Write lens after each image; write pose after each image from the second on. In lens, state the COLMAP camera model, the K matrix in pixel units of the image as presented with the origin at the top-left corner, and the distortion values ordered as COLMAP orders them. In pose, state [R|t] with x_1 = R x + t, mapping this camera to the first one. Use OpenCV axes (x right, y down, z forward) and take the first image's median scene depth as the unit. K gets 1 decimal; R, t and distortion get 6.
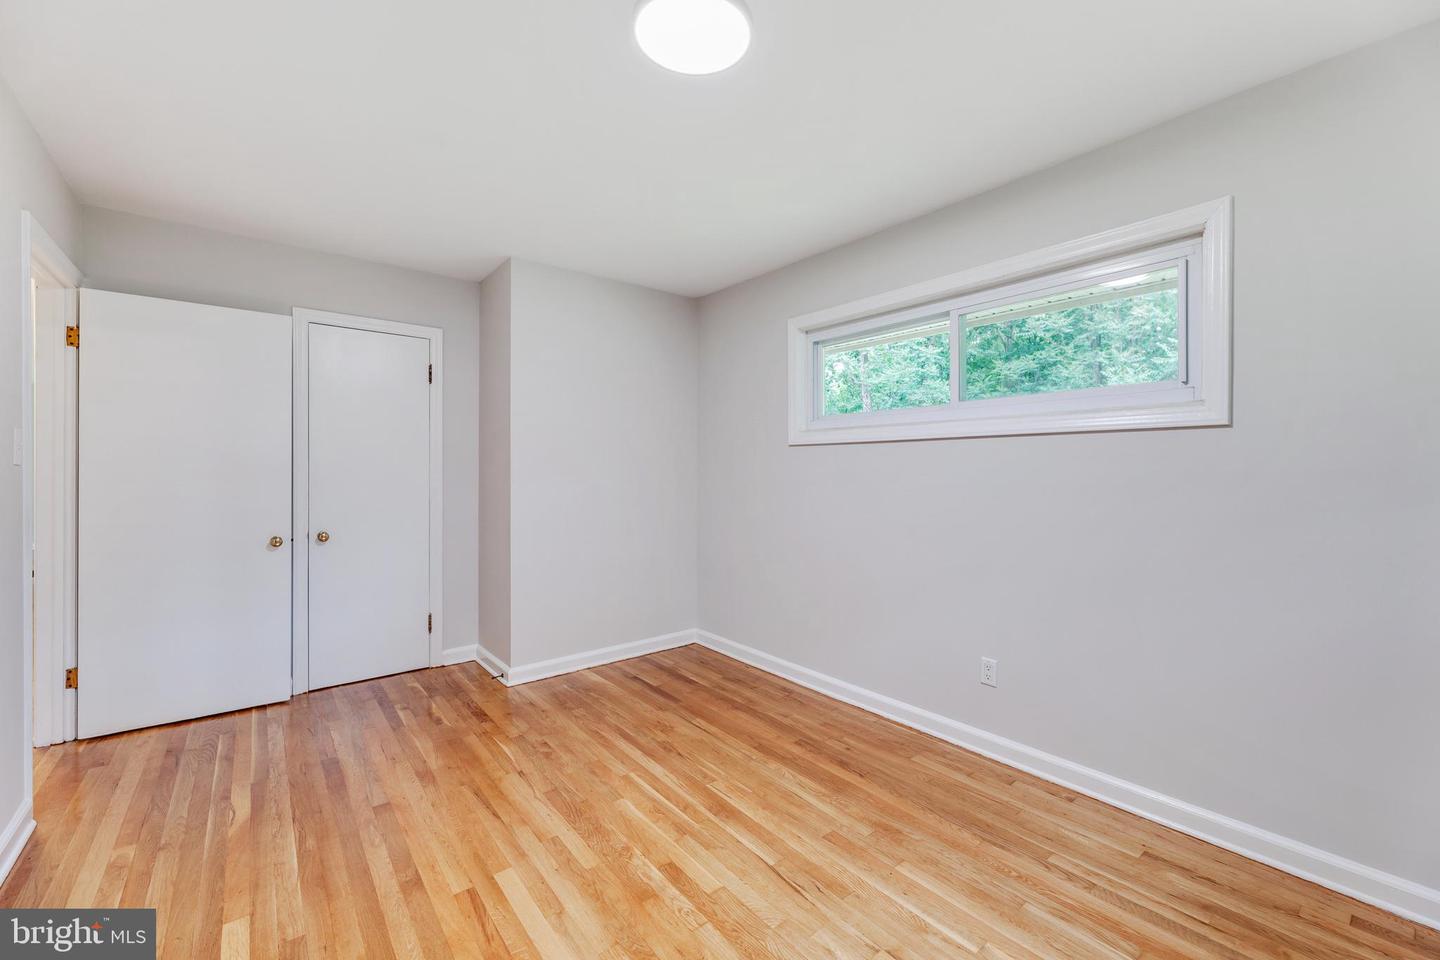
lens RADIAL K [[583.5, 0, 723.0], [0, 583.5, 475.2], [0, 0, 1]] dist [0.002384, -0.000989]
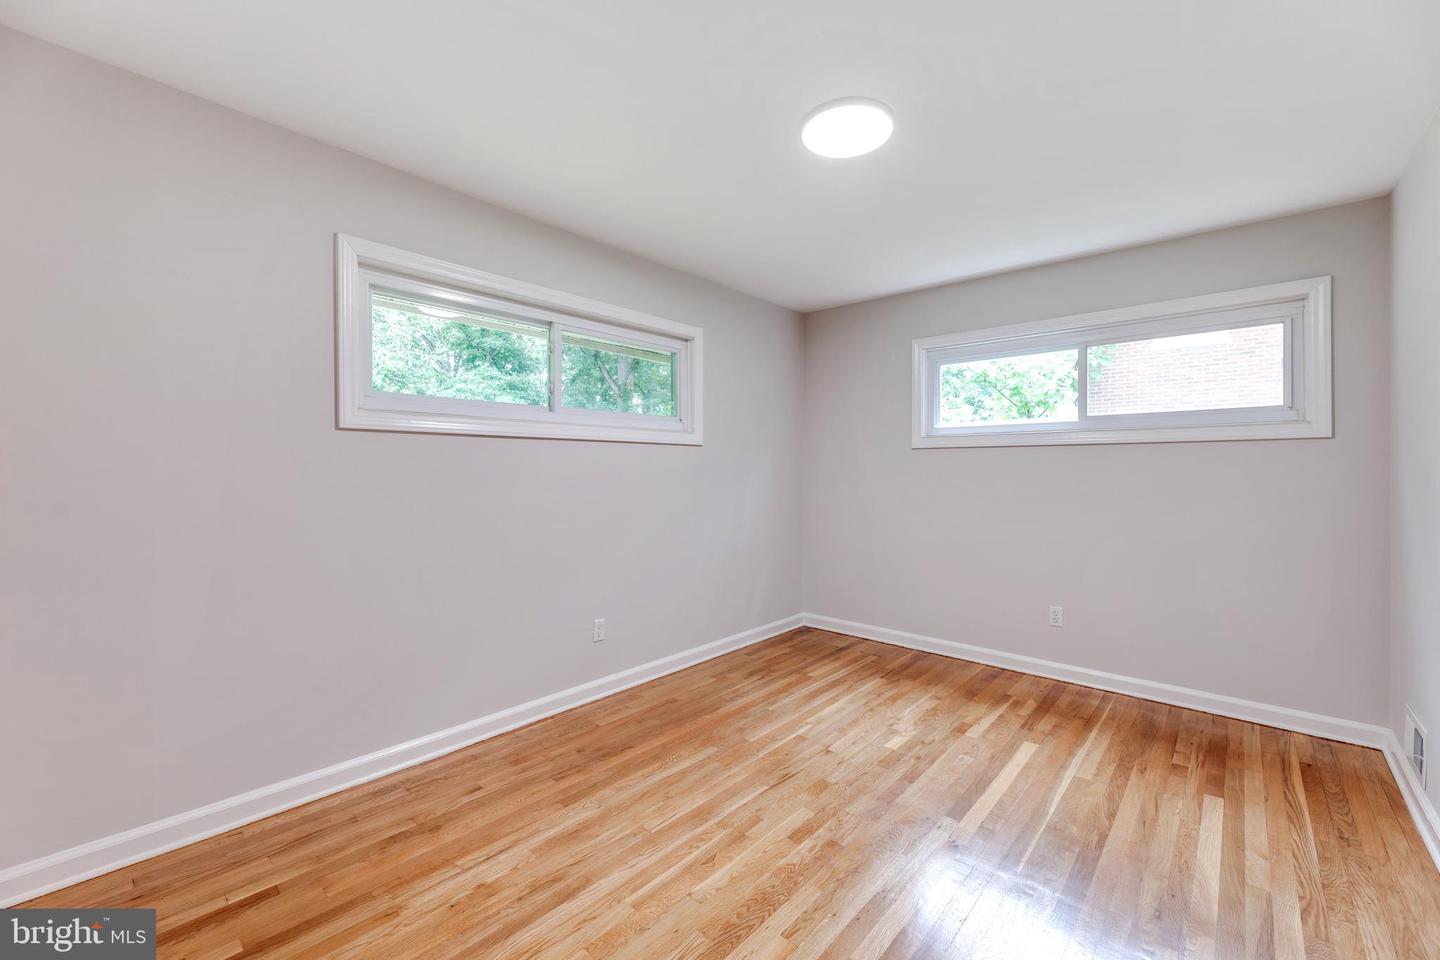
lens RADIAL K [[583.5, 0, 717.6], [0, 583.5, 478.8], [0, 0, 1]] dist [0.002384, -0.000989]
pose [[-0.164077, -0.009512, 0.986402, -0.828231], [0.004536, 0.999936, 0.010397, 0.000564], [-0.986437, 0.006180, -0.164023, 0.970323]]
